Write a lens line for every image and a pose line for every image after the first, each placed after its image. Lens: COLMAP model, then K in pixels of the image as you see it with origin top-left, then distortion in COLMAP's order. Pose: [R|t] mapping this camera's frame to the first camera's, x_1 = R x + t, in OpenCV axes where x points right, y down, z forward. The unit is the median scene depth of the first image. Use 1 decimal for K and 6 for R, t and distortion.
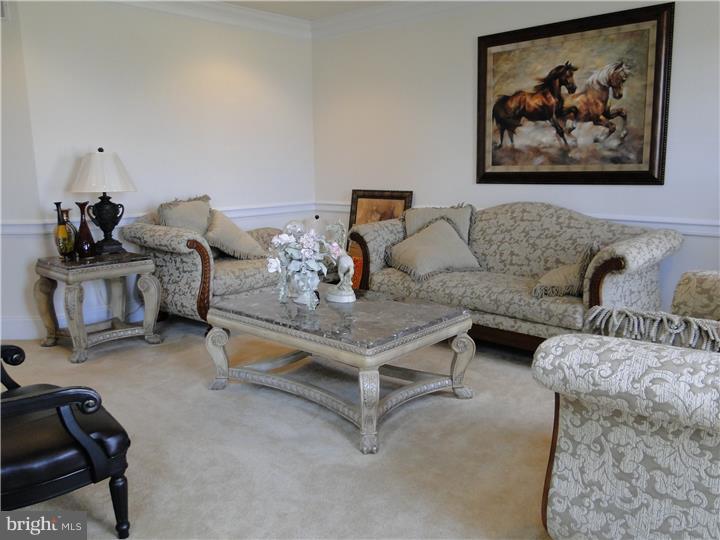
lens RADIAL K [[599.8, 0, 360.7], [0, 599.8, 271.0], [0, 0, 1]] dist [-0.013700, -0.007282]
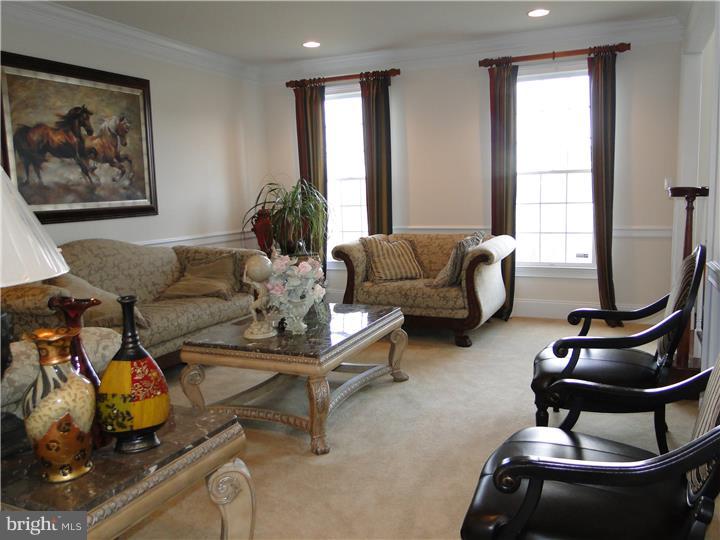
lens RADIAL K [[599.8, 0, 360.6], [0, 599.8, 268.1], [0, 0, 1]] dist [-0.013700, -0.007282]
pose [[-0.329611, -0.102077, 0.938582, -0.824500], [0.196891, 0.964848, 0.174077, -0.158033], [-0.923358, 0.242176, -0.297926, 0.923234]]
